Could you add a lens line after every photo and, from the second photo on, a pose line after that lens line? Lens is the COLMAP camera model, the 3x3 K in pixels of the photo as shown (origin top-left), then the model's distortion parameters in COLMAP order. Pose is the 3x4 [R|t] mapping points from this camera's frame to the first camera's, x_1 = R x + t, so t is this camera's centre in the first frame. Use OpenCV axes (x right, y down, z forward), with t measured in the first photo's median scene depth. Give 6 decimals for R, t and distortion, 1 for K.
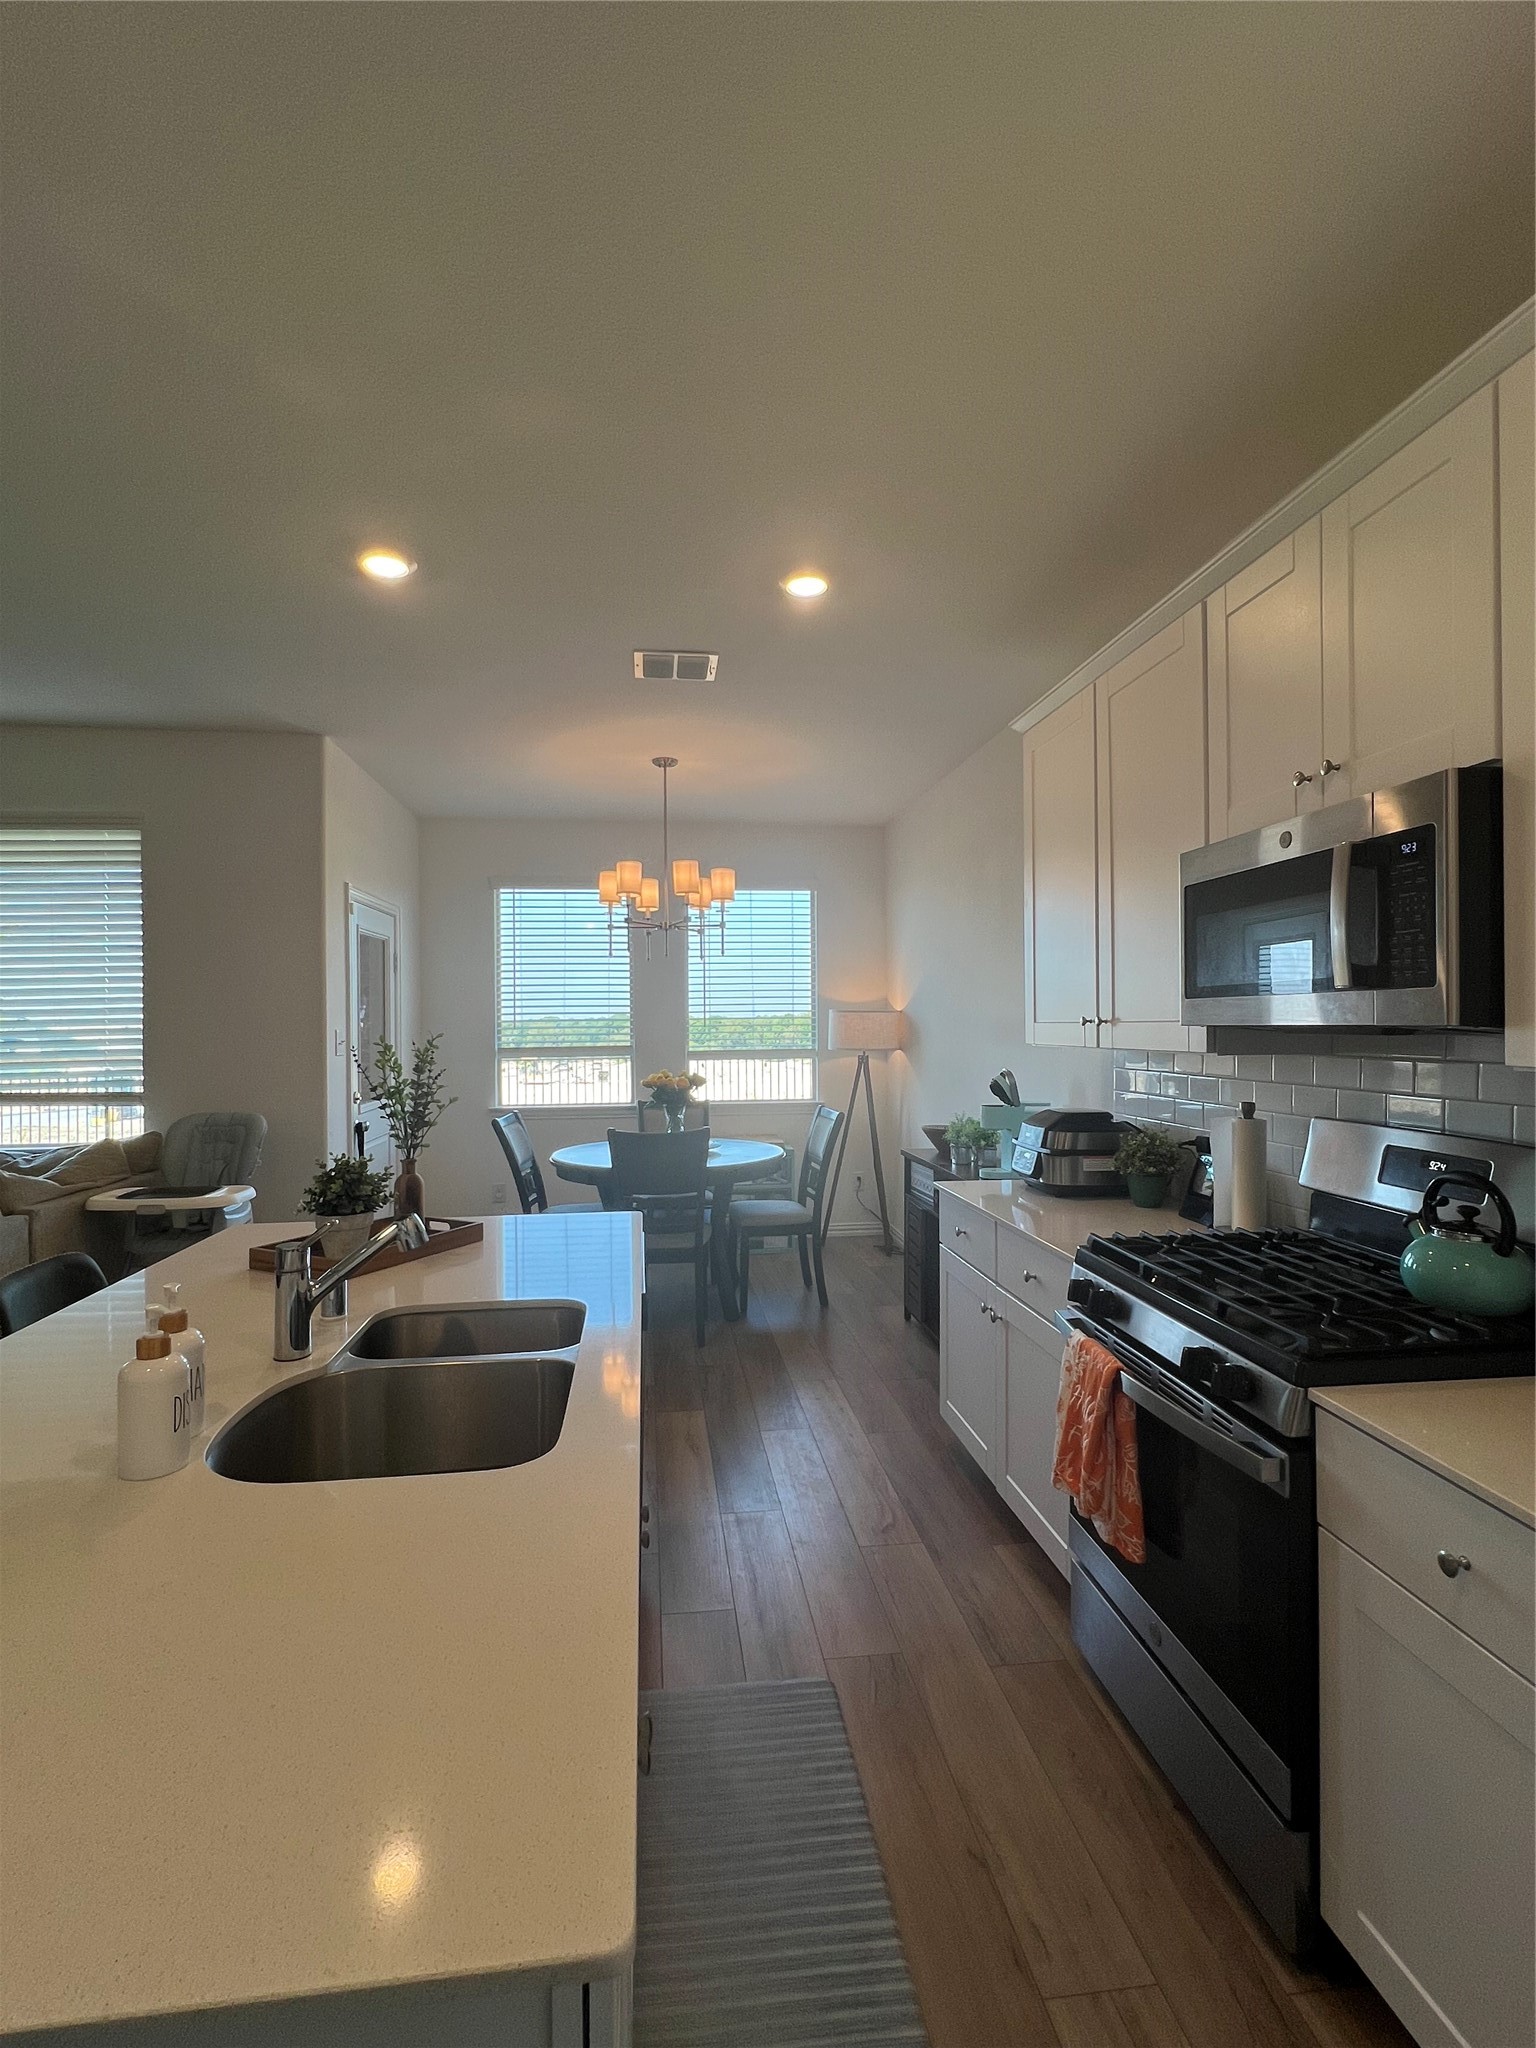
lens RADIAL K [[968.3, 0, 768.0], [0, 968.3, 1024.0], [0, 0, 1]] dist [-0.000159, -0.000013]
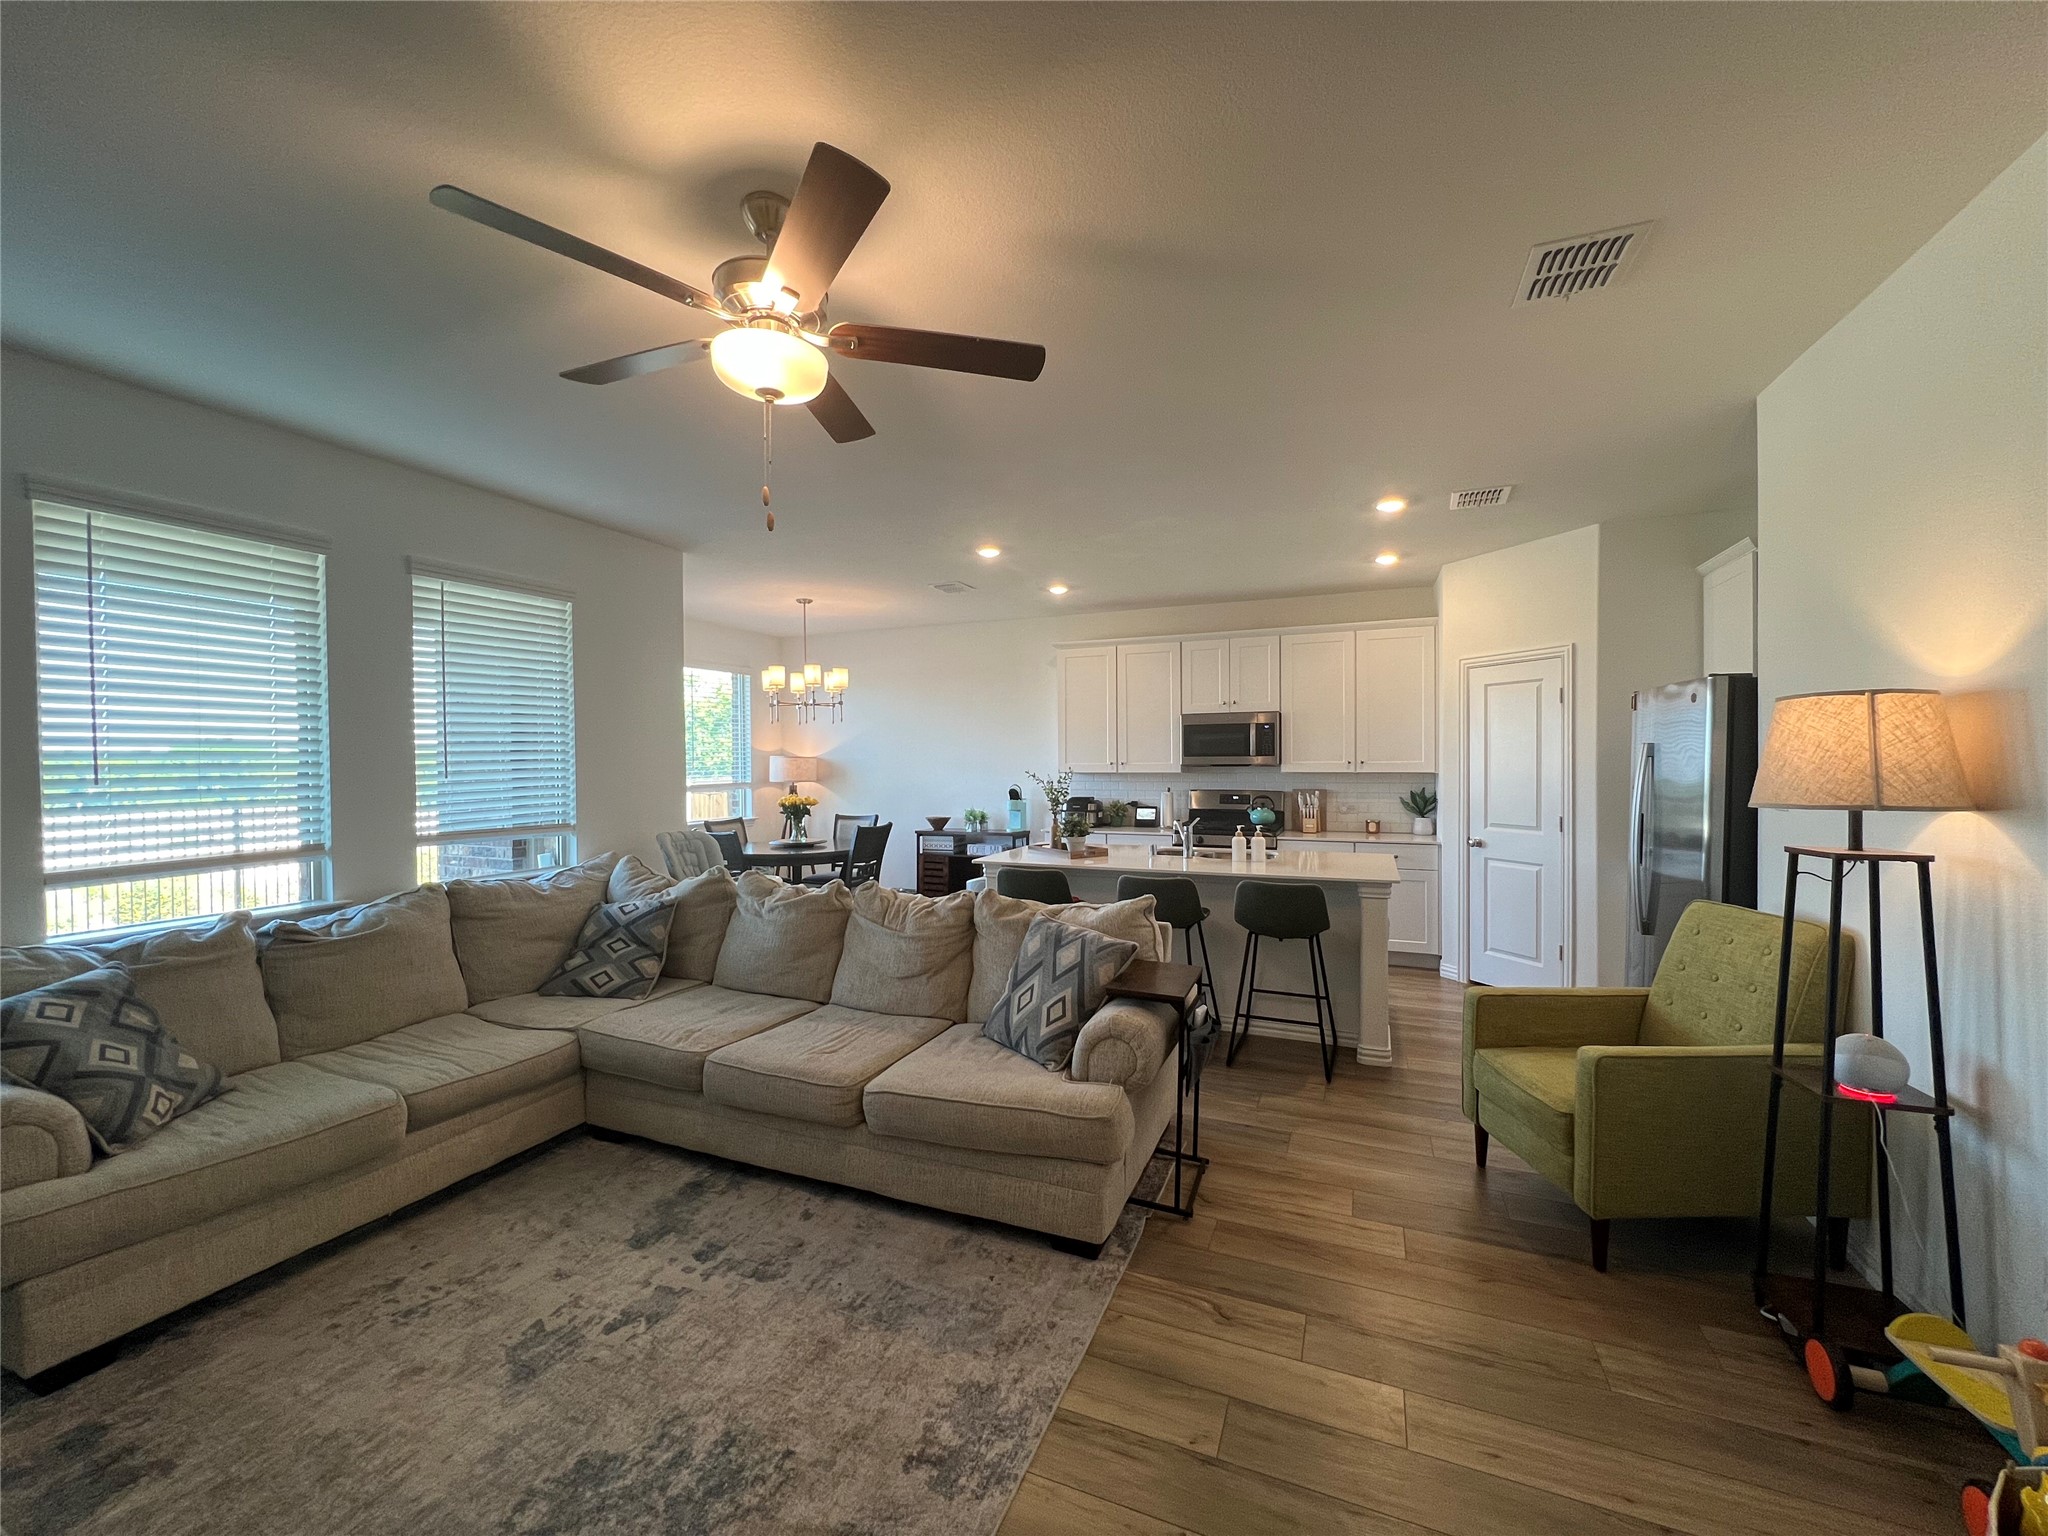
lens RADIAL K [[809.4, 0, 1028.9], [0, 809.4, 773.3], [0, 0, 1]] dist [-0.002361, 0.000578]
pose [[0.490016, -0.018181, 0.871524, -1.052344], [0.007798, 0.999834, 0.016473, -0.006367], [-0.871678, -0.001276, 0.490077, 0.043561]]
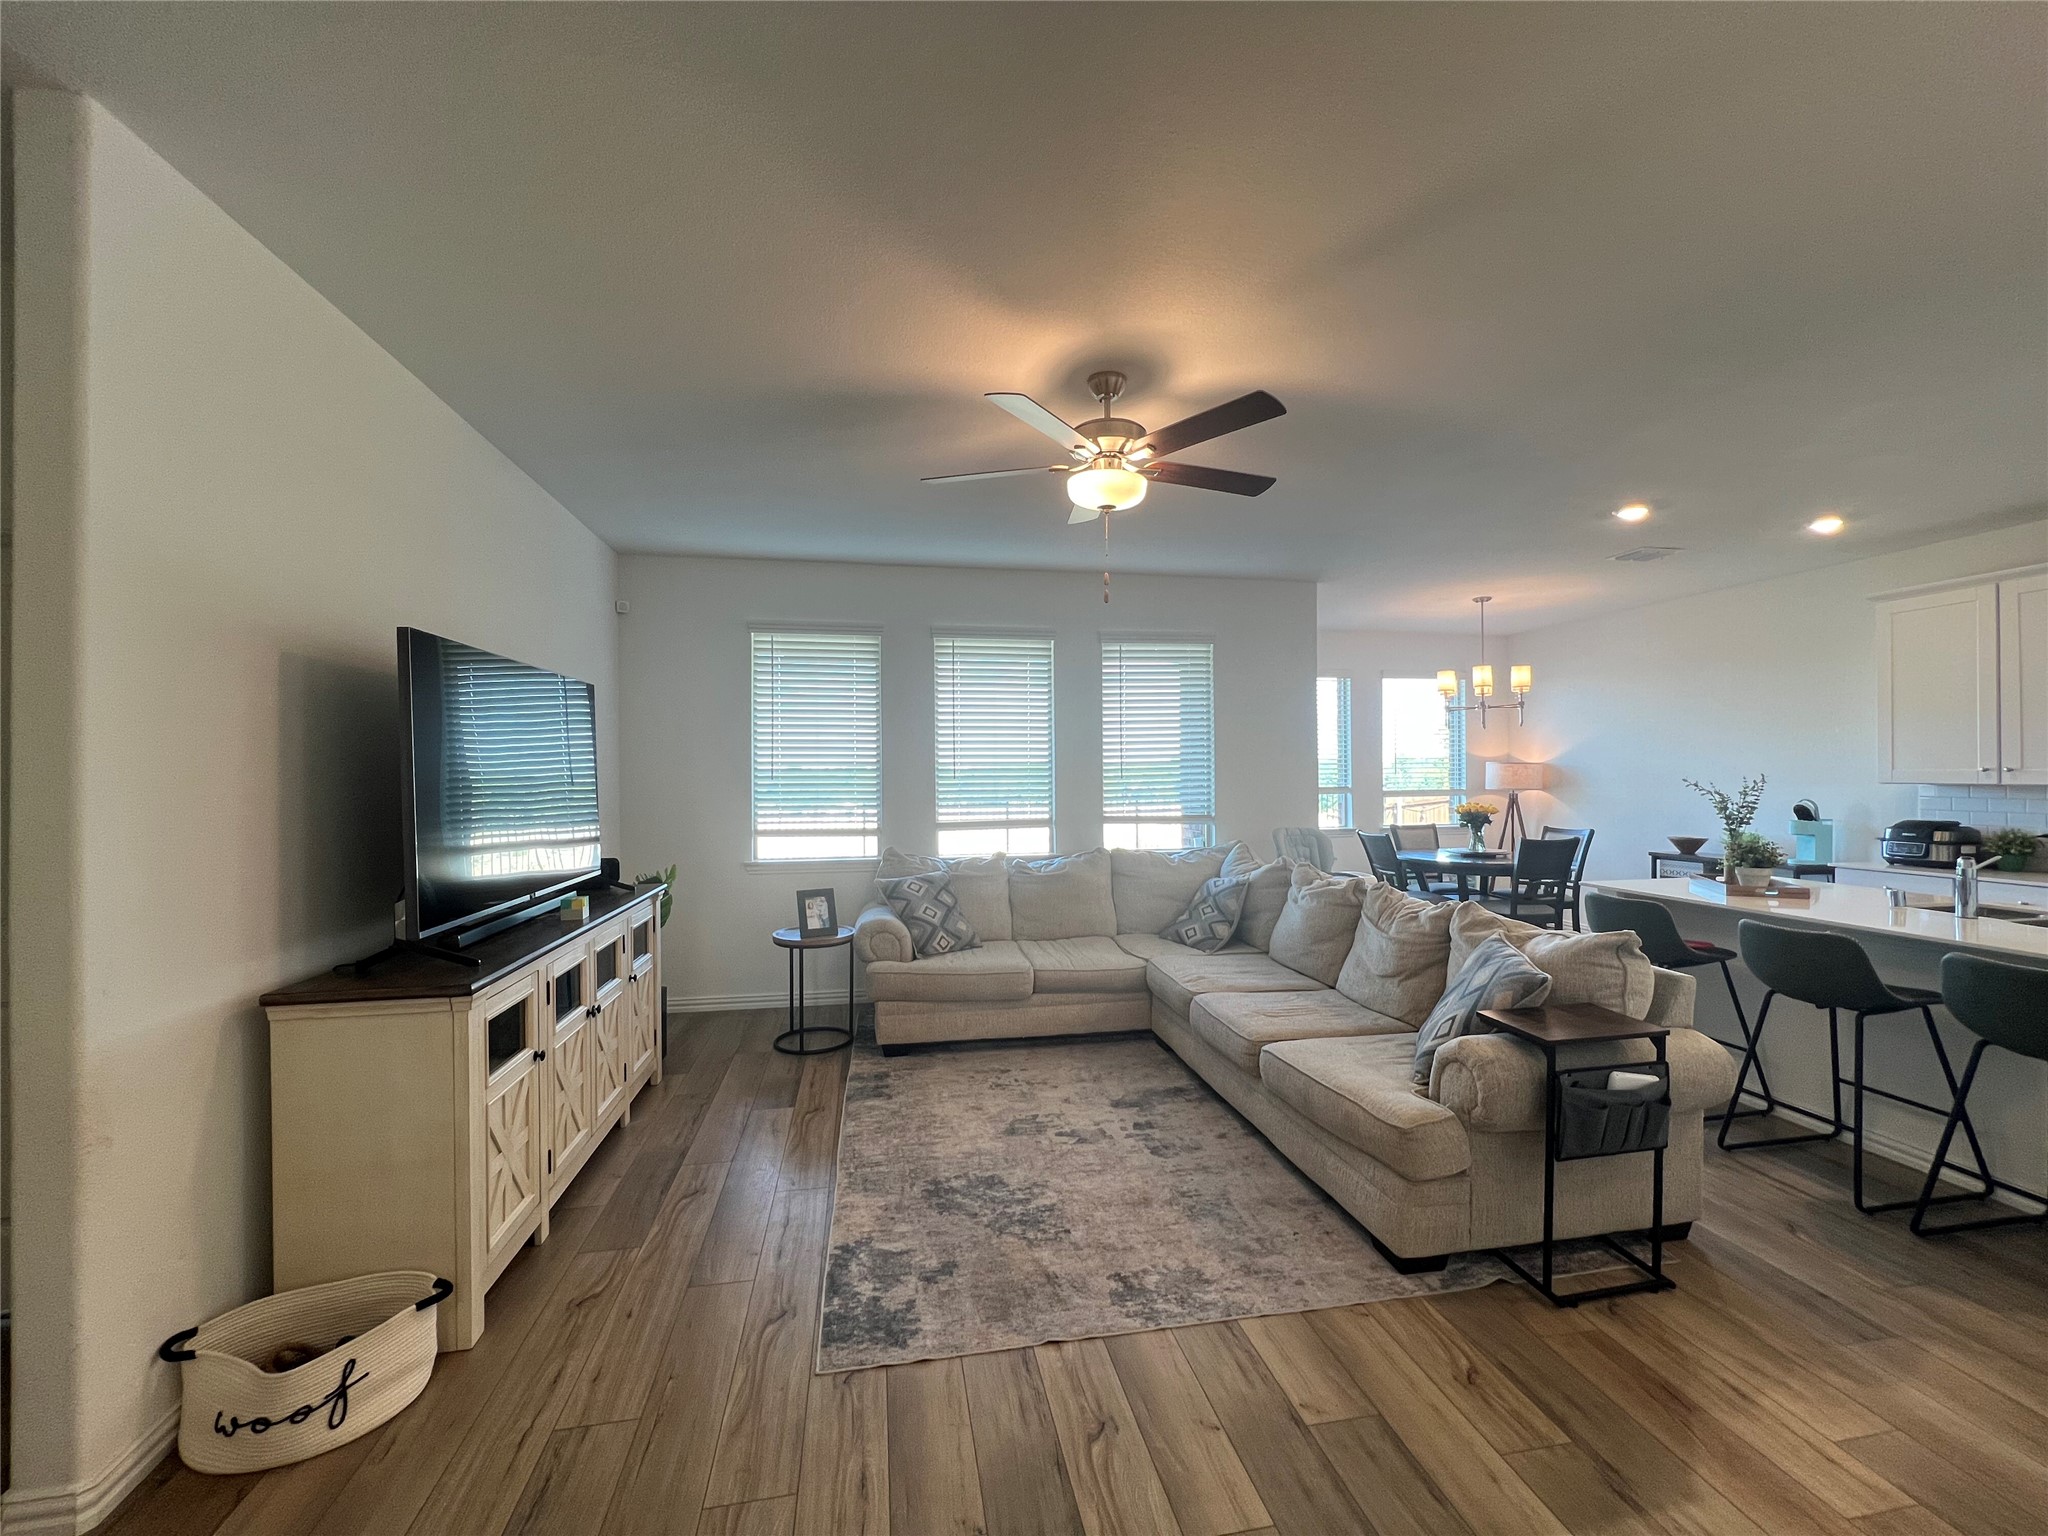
lens RADIAL K [[809.4, 0, 1028.9], [0, 809.4, 773.3], [0, 0, 1]] dist [-0.002361, 0.000578]
pose [[0.996730, -0.005696, 0.080604, -0.890890], [0.005697, 0.999984, 0.000216, -0.001962], [-0.080604, 0.000244, 0.996746, -0.179827]]
